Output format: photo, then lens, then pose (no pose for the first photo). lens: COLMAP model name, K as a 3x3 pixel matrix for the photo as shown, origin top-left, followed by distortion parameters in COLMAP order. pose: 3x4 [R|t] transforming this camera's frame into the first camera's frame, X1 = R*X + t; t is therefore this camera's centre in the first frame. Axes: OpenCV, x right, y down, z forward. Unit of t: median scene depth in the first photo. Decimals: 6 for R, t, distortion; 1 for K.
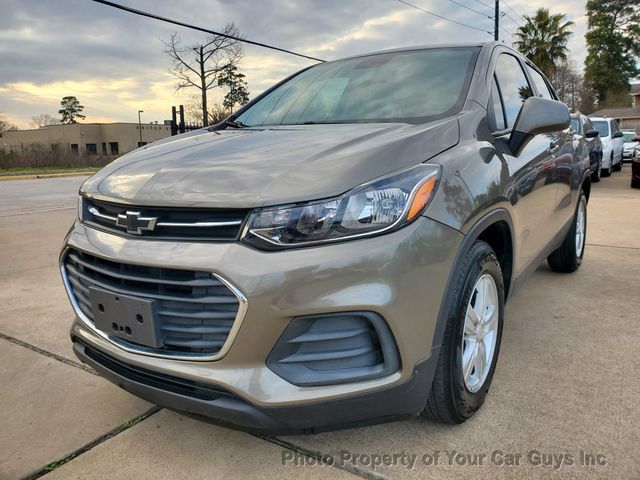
lens RADIAL K [[486.8, 0, 323.7], [0, 486.8, 236.2], [0, 0, 1]] dist [0.010769, 0.000271]
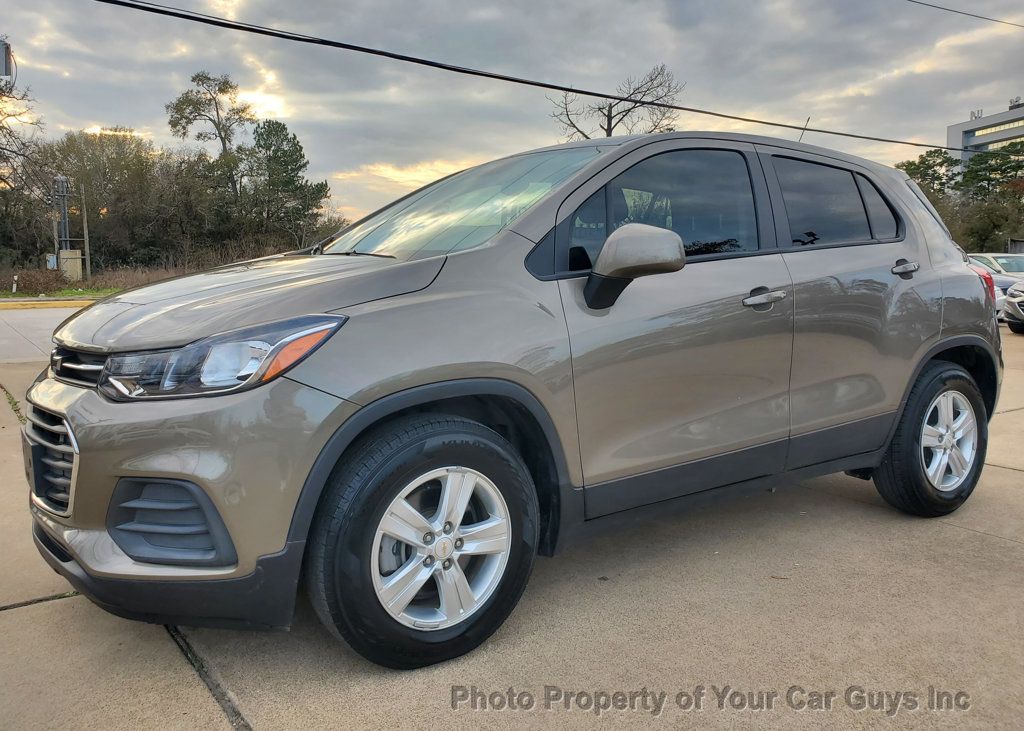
lens RADIAL K [[816.8, 0, 499.5], [0, 816.8, 349.7], [0, 0, 1]] dist [0.033603, -0.016595]
pose [[0.928158, 0.065488, -0.366380, 1.074385], [-0.092956, 0.993990, -0.057819, -0.042029], [0.360392, 0.087723, 0.928667, -0.164165]]
